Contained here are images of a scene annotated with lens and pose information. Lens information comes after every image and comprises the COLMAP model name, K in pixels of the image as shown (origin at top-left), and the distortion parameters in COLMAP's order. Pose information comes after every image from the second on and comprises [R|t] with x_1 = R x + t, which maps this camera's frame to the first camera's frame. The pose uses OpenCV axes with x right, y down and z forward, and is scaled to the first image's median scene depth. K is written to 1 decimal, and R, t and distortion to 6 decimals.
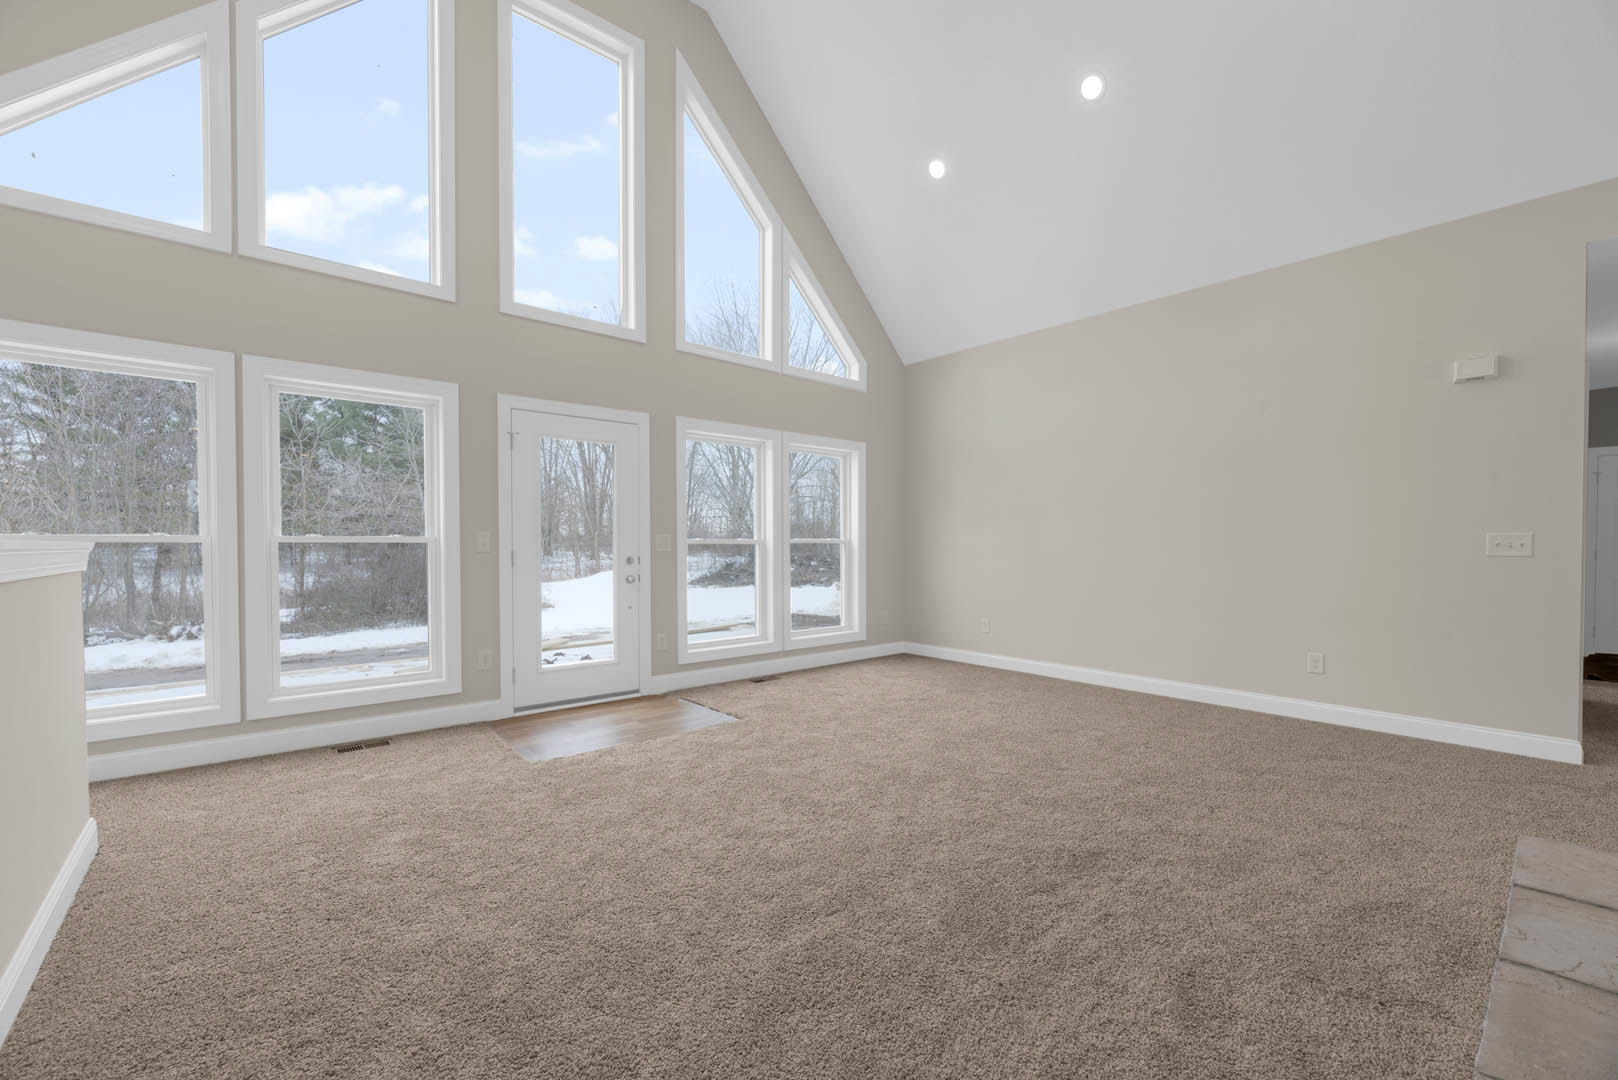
lens RADIAL K [[651.8, 0, 805.3], [0, 651.8, 555.1], [0, 0, 1]] dist [-0.004220, 0.000455]
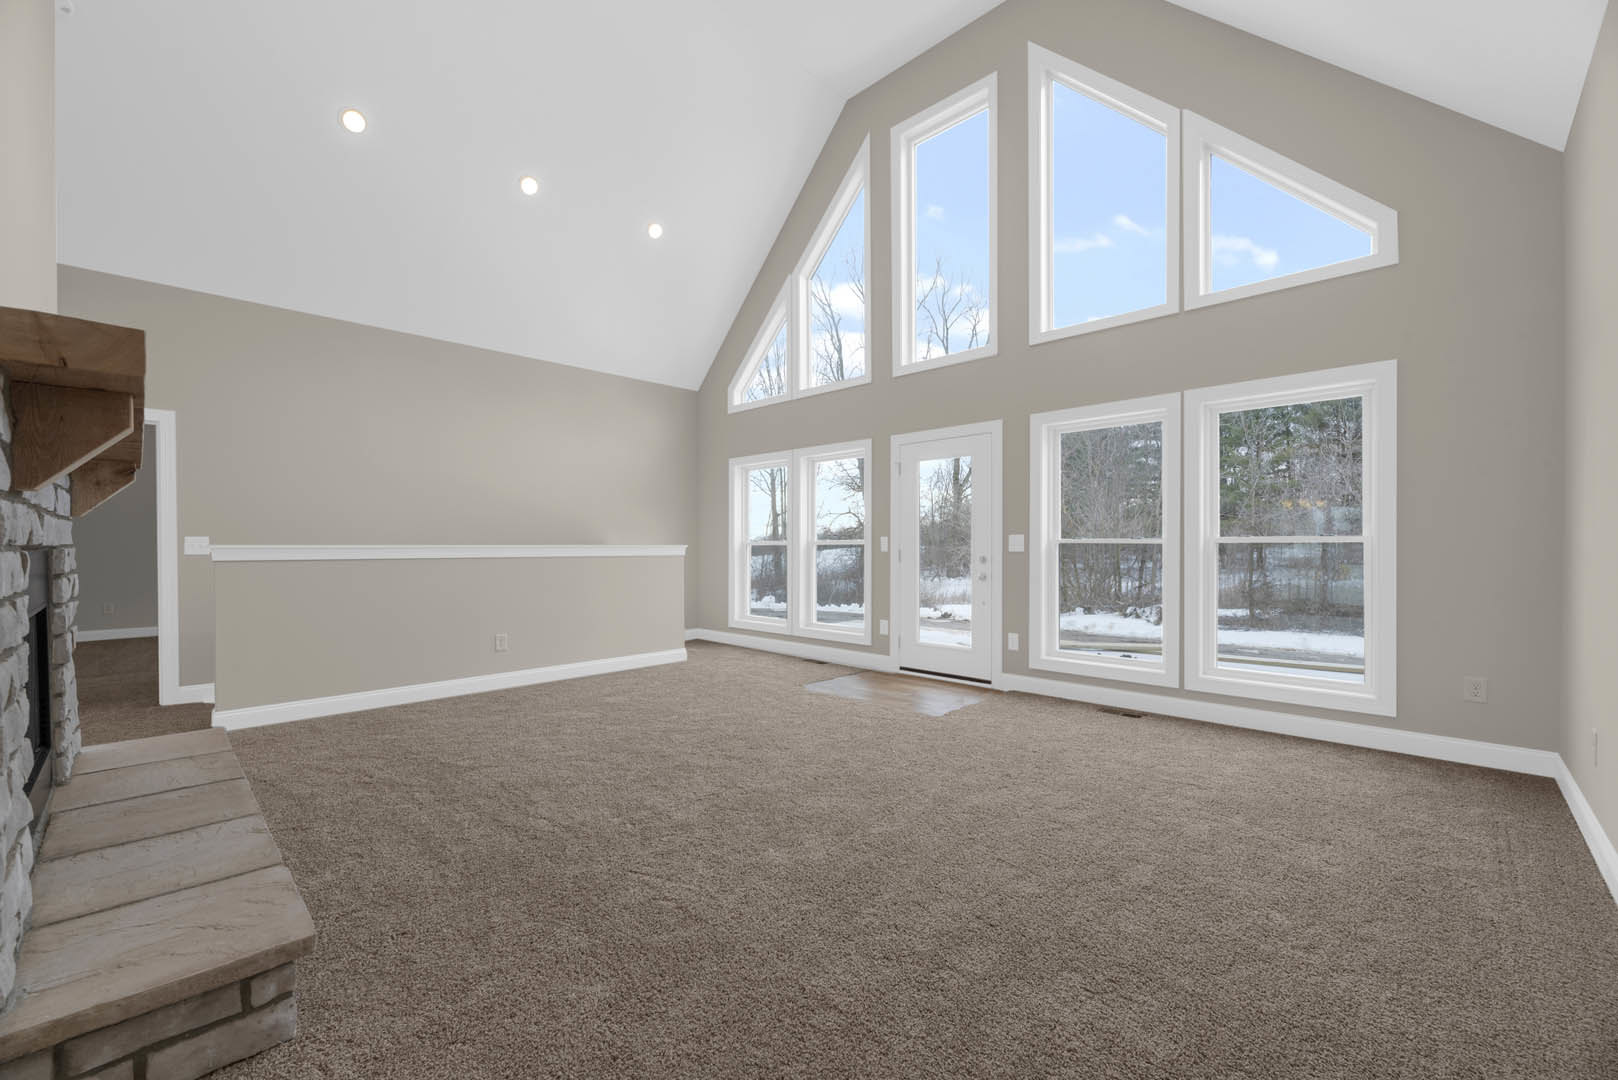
lens RADIAL K [[651.8, 0, 815.3], [0, 651.8, 549.6], [0, 0, 1]] dist [-0.004220, 0.000455]
pose [[0.099835, 0.004410, -0.994994, 0.774631], [-0.014225, 0.999894, 0.003004, -0.007803], [0.994902, 0.013854, 0.099887, 0.607605]]
